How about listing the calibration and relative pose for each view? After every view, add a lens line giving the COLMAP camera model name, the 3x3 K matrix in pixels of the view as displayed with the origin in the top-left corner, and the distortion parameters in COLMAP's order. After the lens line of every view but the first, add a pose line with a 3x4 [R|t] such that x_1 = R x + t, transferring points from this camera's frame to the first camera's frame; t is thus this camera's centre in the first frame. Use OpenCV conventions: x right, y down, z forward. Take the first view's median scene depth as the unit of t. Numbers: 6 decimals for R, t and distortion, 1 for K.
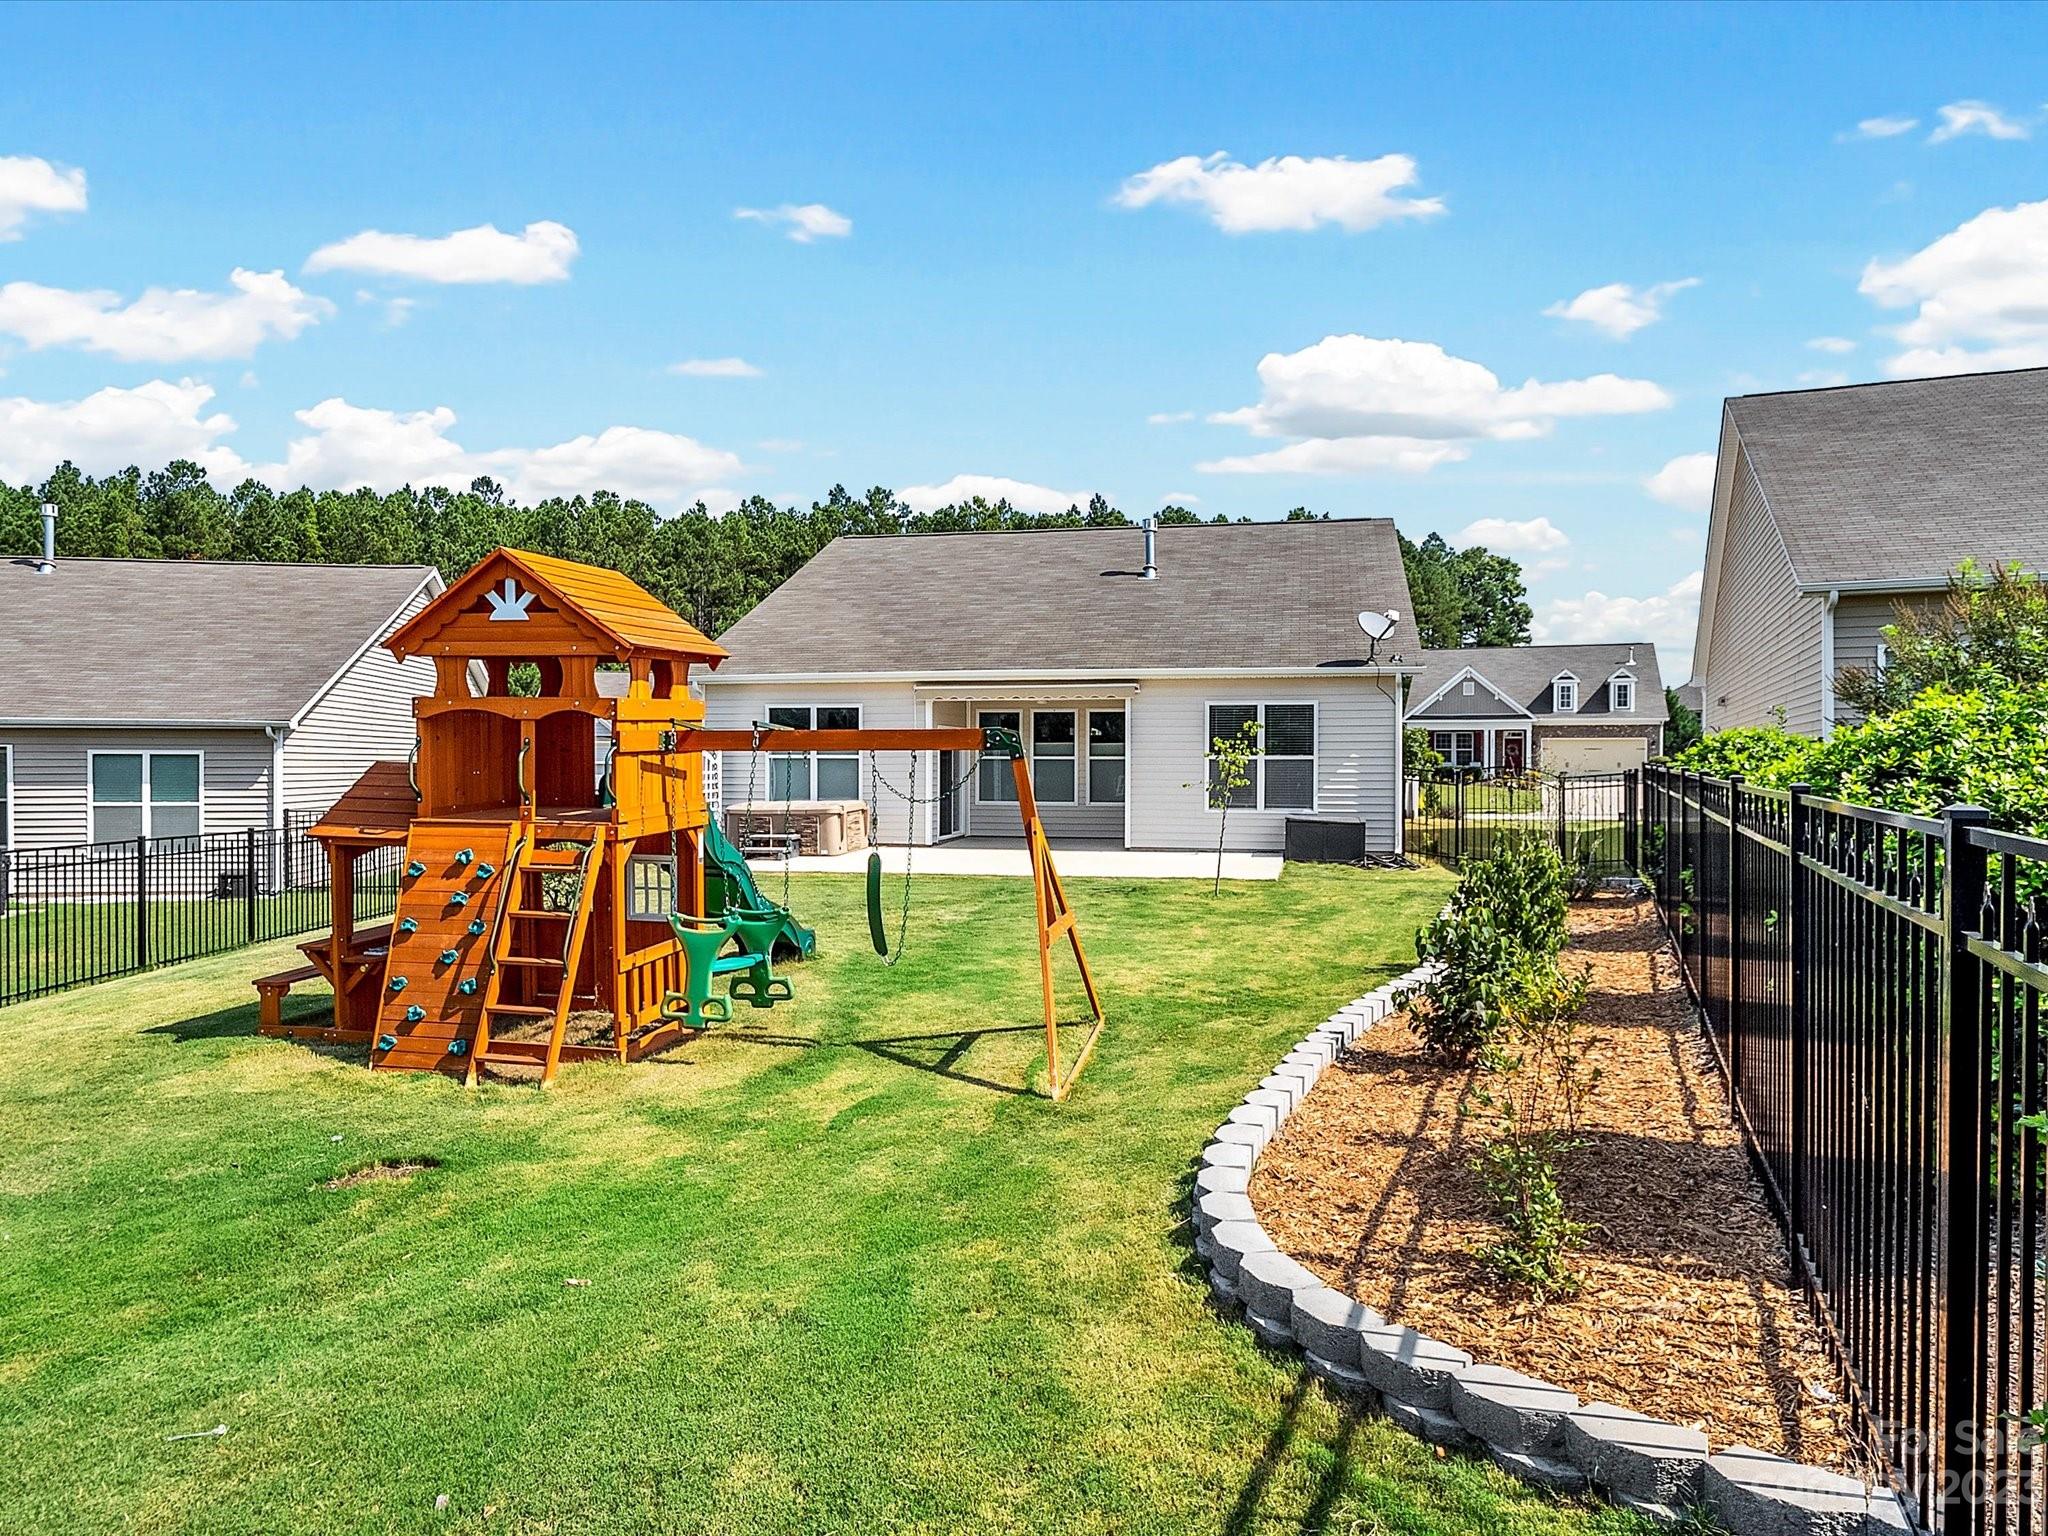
lens RADIAL K [[1211.6, 0, 1038.7], [0, 1211.6, 756.9], [0, 0, 1]] dist [0.000487, -0.002787]
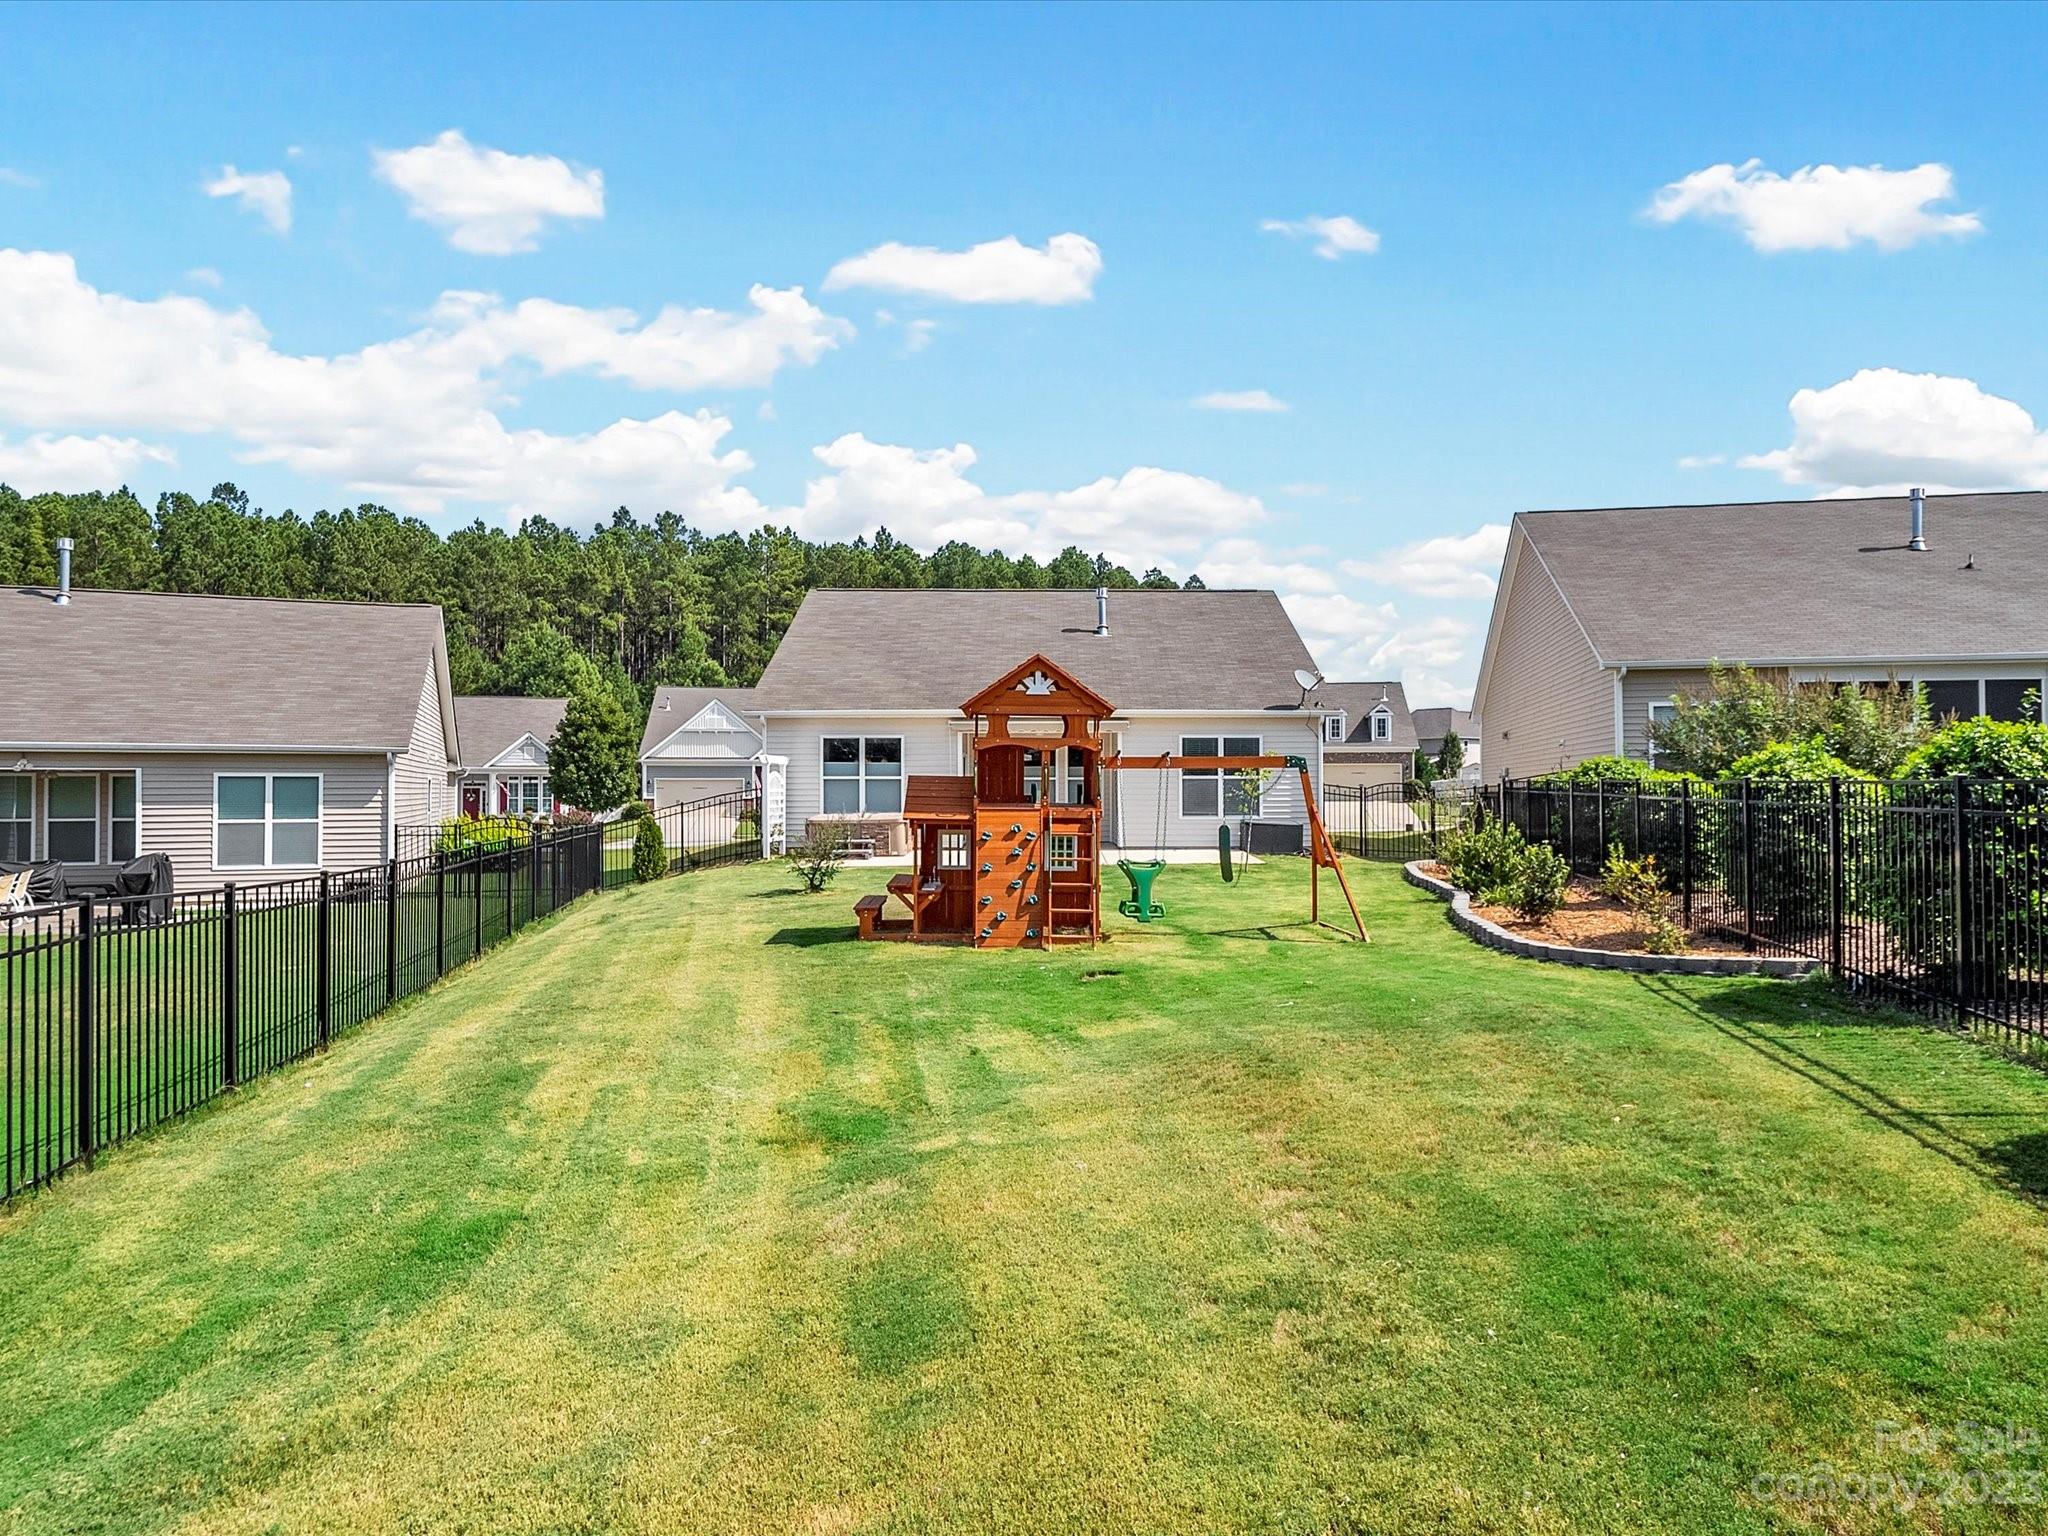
lens RADIAL K [[1211.6, 0, 1038.7], [0, 1211.6, 756.9], [0, 0, 1]] dist [0.000487, -0.002787]
pose [[0.979241, 0.001773, 0.202690, -0.264376], [0.002624, 0.999767, -0.021422, 0.005486], [-0.202681, 0.021509, 0.979009, -0.243512]]
